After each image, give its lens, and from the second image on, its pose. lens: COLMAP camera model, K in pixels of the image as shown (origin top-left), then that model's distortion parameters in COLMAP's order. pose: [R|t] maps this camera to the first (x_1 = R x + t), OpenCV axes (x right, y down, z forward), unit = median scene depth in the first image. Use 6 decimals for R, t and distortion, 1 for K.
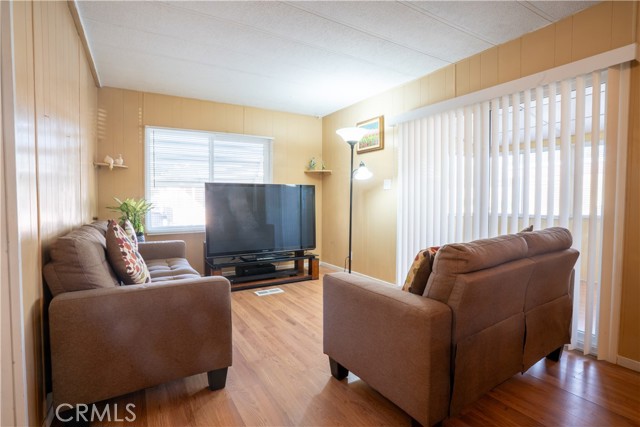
lens RADIAL K [[314.2, 0, 320.4], [0, 314.2, 210.5], [0, 0, 1]] dist [-0.071842, 0.032516]
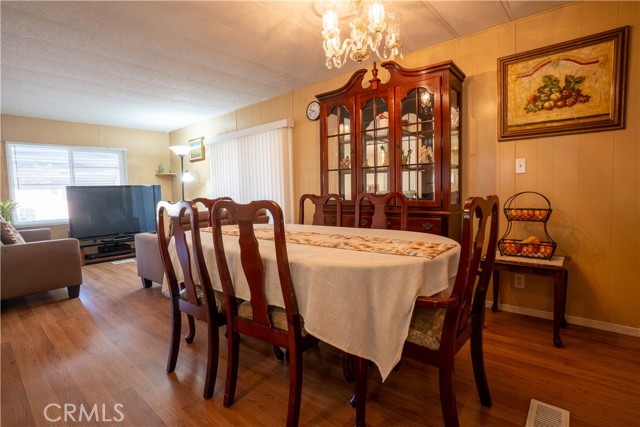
lens RADIAL K [[314.2, 0, 320.4], [0, 314.2, 210.5], [0, 0, 1]] dist [-0.071842, 0.032516]
pose [[0.948670, -0.050888, 0.312147, 0.236221], [0.043863, 0.998602, 0.029489, 0.023141], [-0.313212, -0.014284, 0.949576, -0.539912]]
